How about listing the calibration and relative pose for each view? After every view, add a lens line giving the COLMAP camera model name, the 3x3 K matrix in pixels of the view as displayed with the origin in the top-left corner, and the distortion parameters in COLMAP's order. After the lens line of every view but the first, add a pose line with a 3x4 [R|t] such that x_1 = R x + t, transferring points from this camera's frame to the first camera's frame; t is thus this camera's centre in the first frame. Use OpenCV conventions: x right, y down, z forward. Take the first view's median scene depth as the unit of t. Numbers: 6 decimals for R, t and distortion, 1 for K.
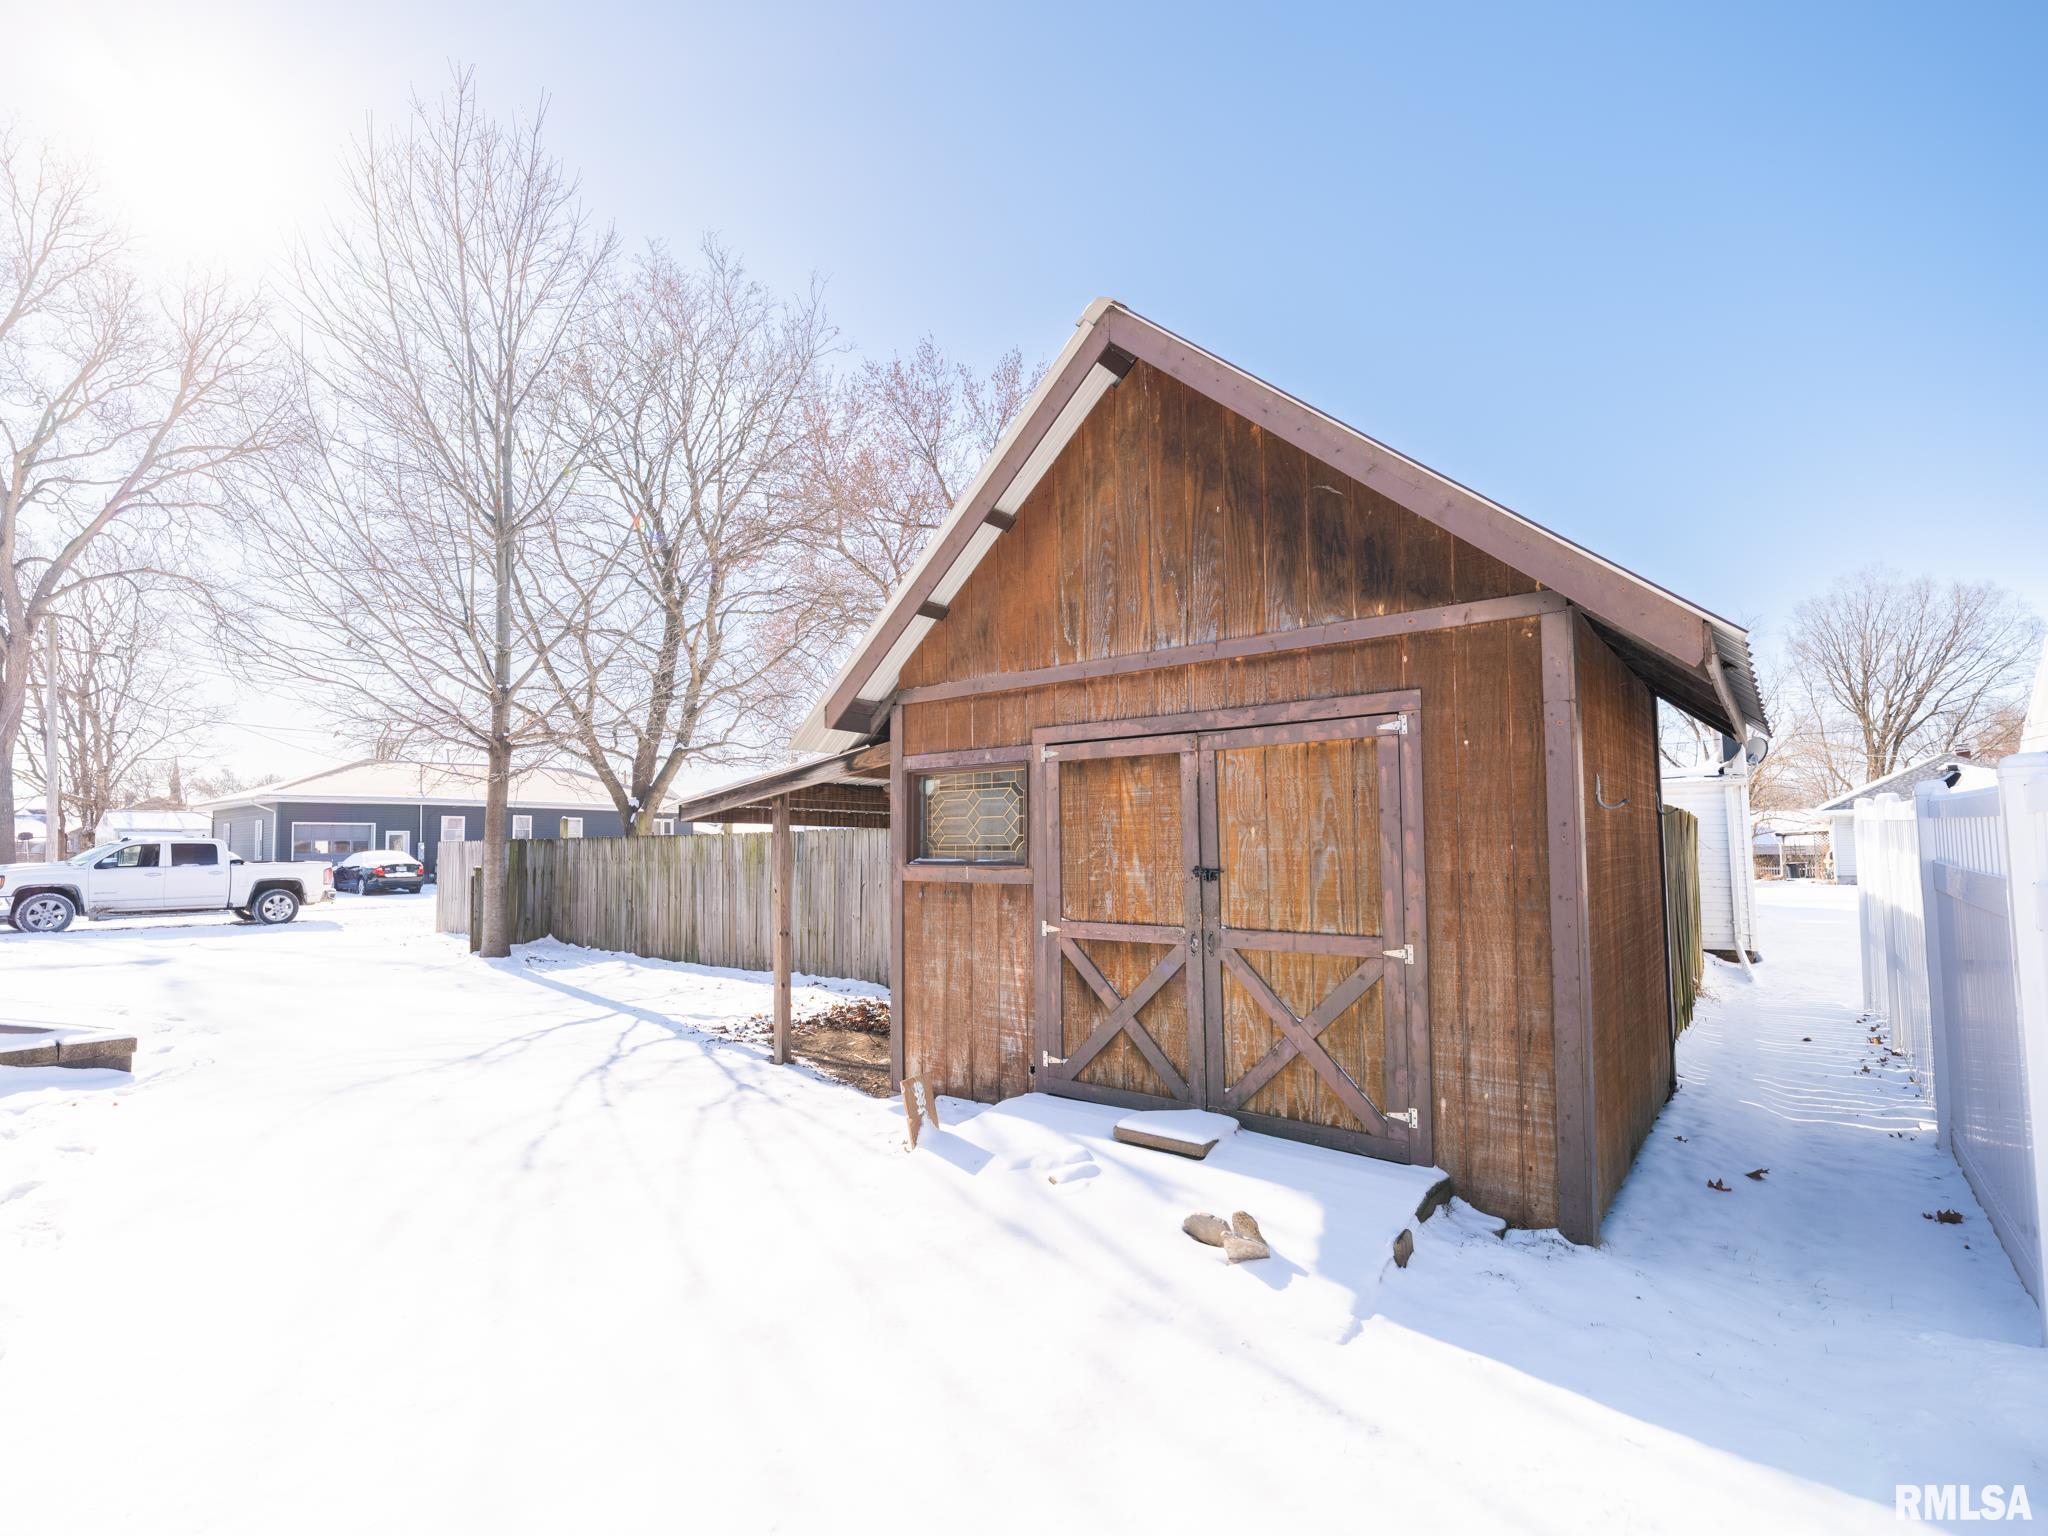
lens RADIAL K [[963.4, 0, 974.5], [0, 963.4, 802.1], [0, 0, 1]] dist [-0.000675, 0.000170]
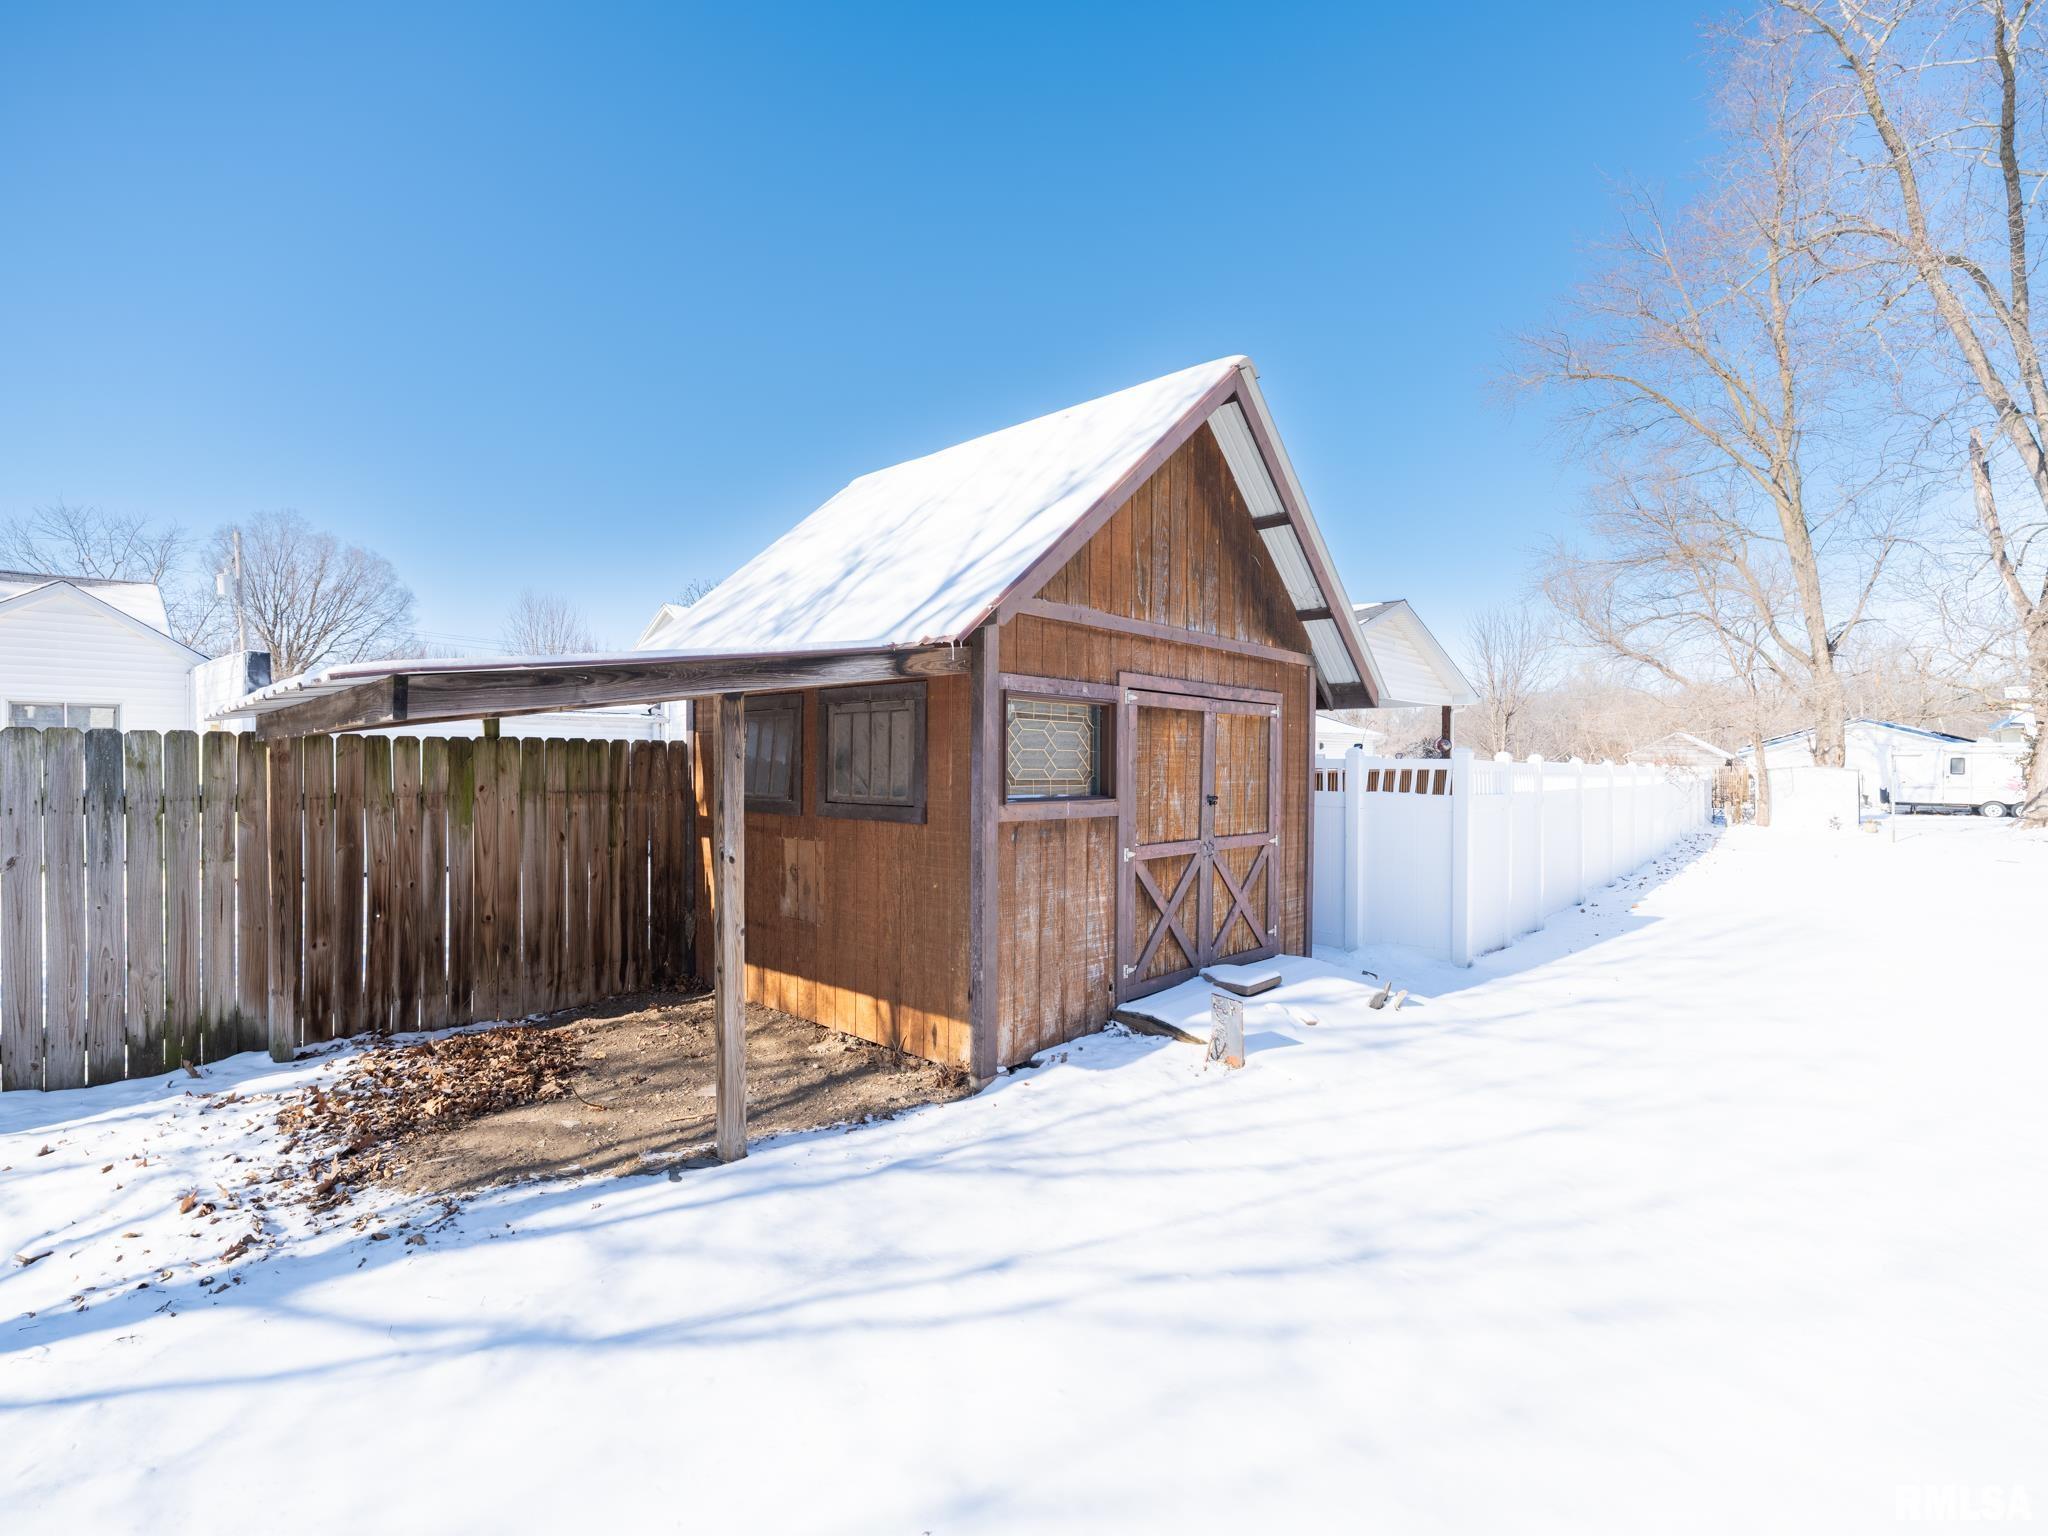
lens RADIAL K [[923.2, 0, 1021.1], [0, 923.2, 768.1], [0, 0, 1]] dist [-0.003256, 0.001332]
pose [[0.043692, 0.002750, 0.999041, -1.115775], [-0.055496, 0.998459, -0.000322, 0.043575], [-0.997502, -0.055429, 0.043778, 1.215927]]
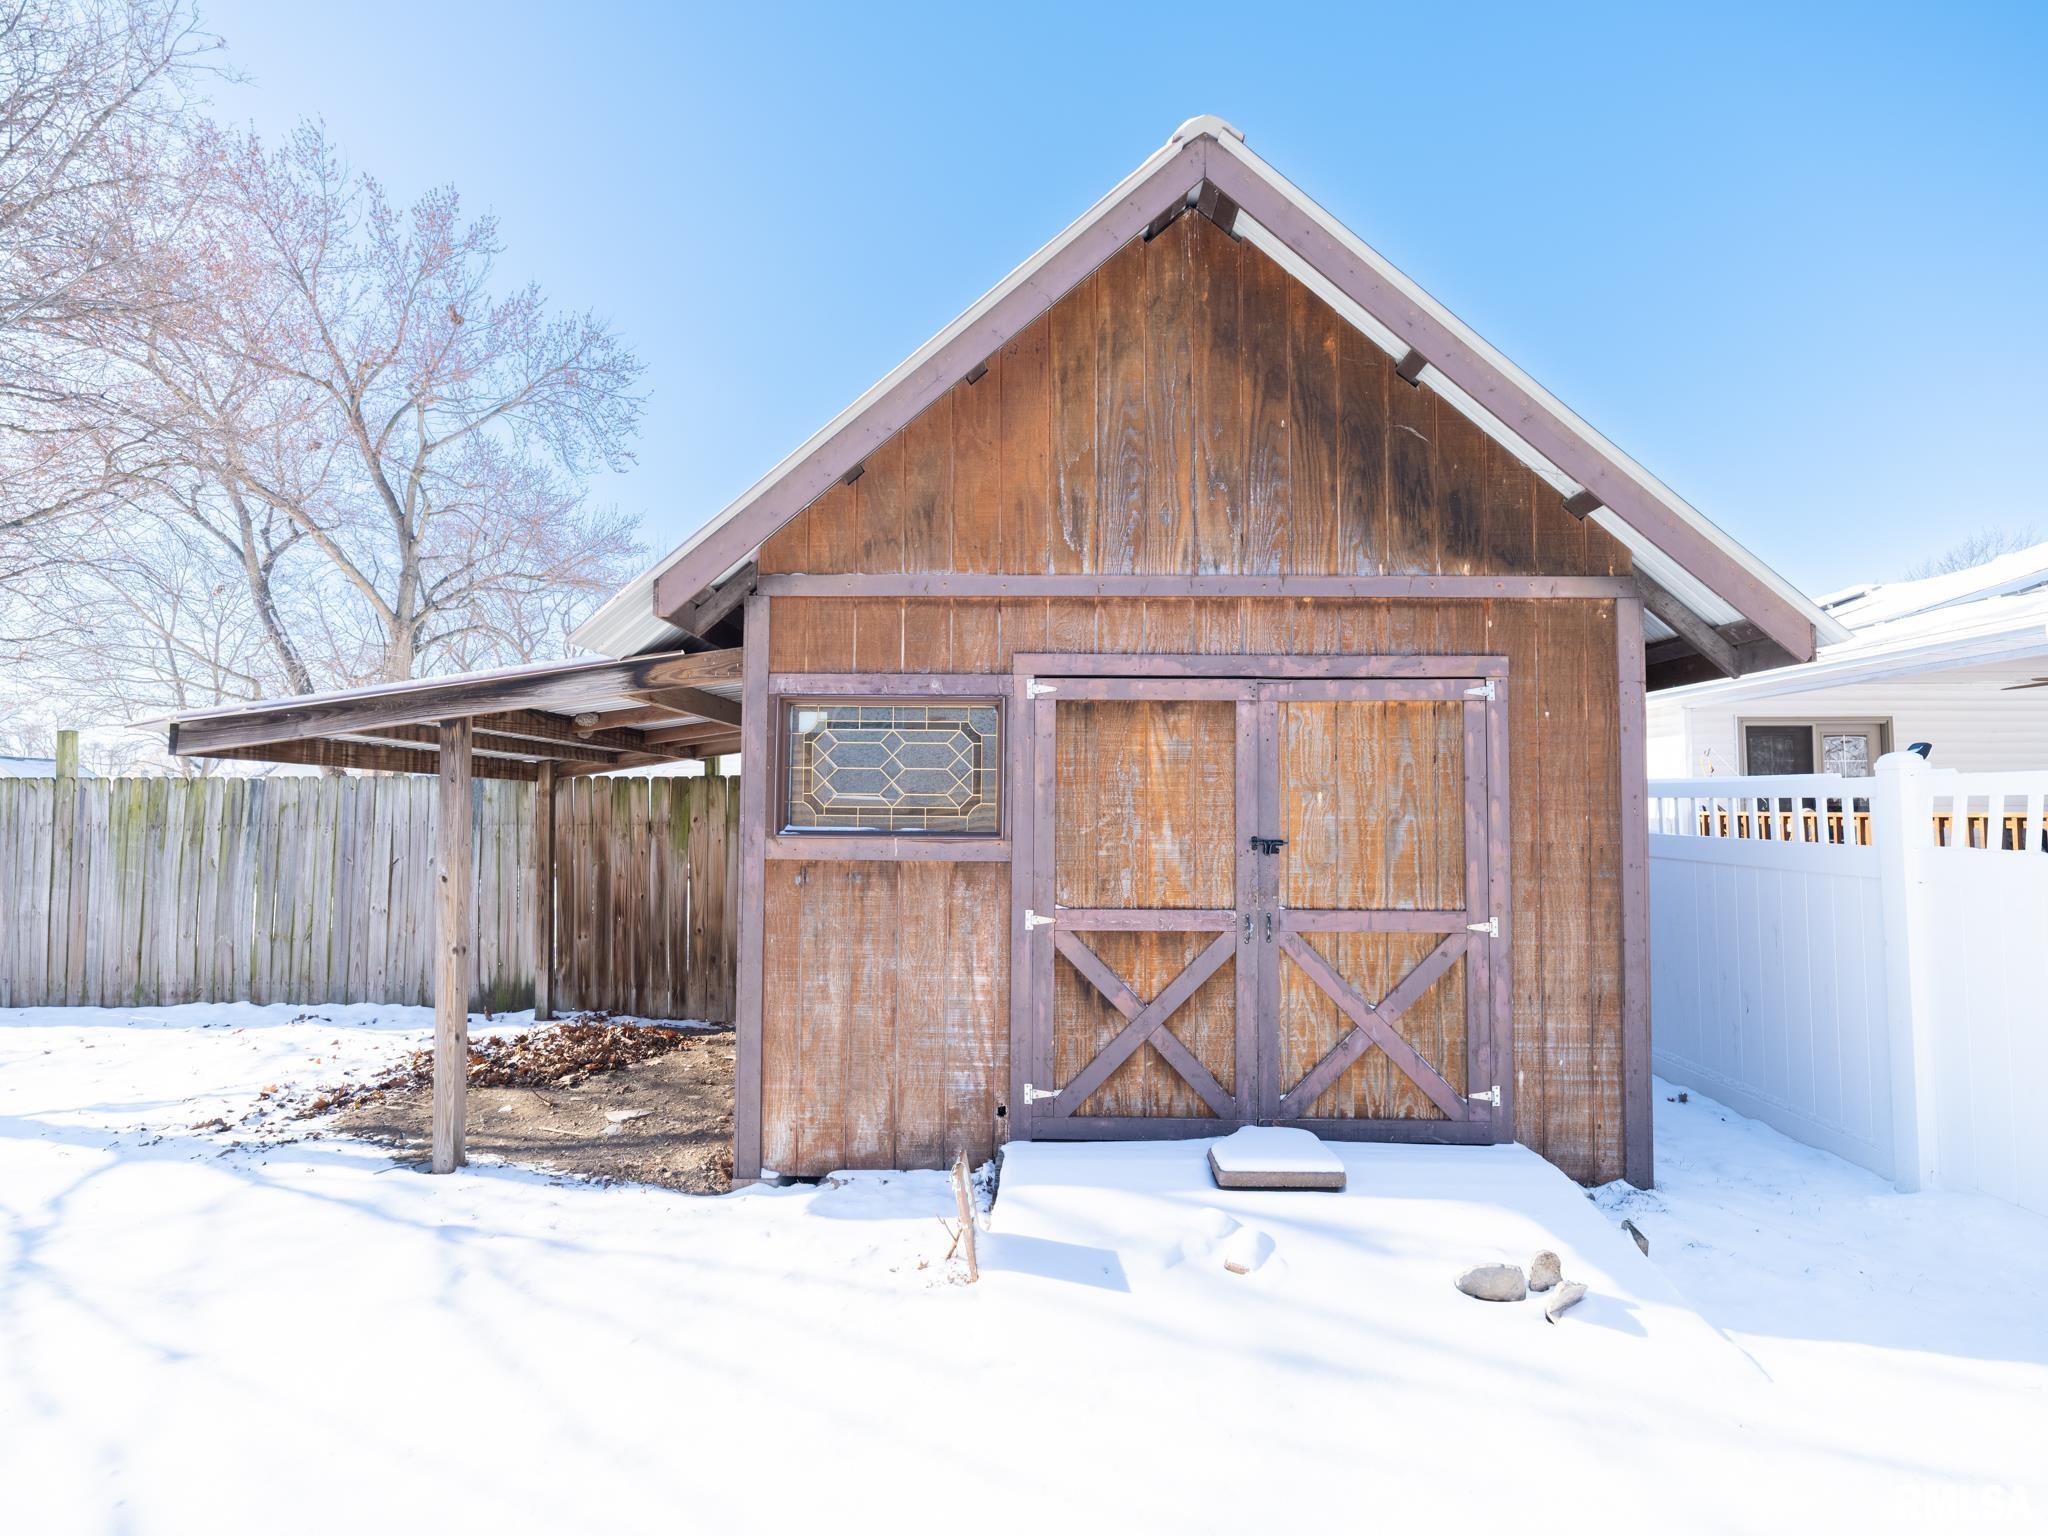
lens RADIAL K [[950.1, 0, 1028.9], [0, 950.1, 766.8], [0, 0, 1]] dist [-0.002927, 0.000154]
pose [[0.772158, 0.038881, 0.634240, -0.453341], [-0.040764, 0.999101, -0.011621, 0.022855], [-0.634122, -0.016881, 0.773049, 0.483598]]
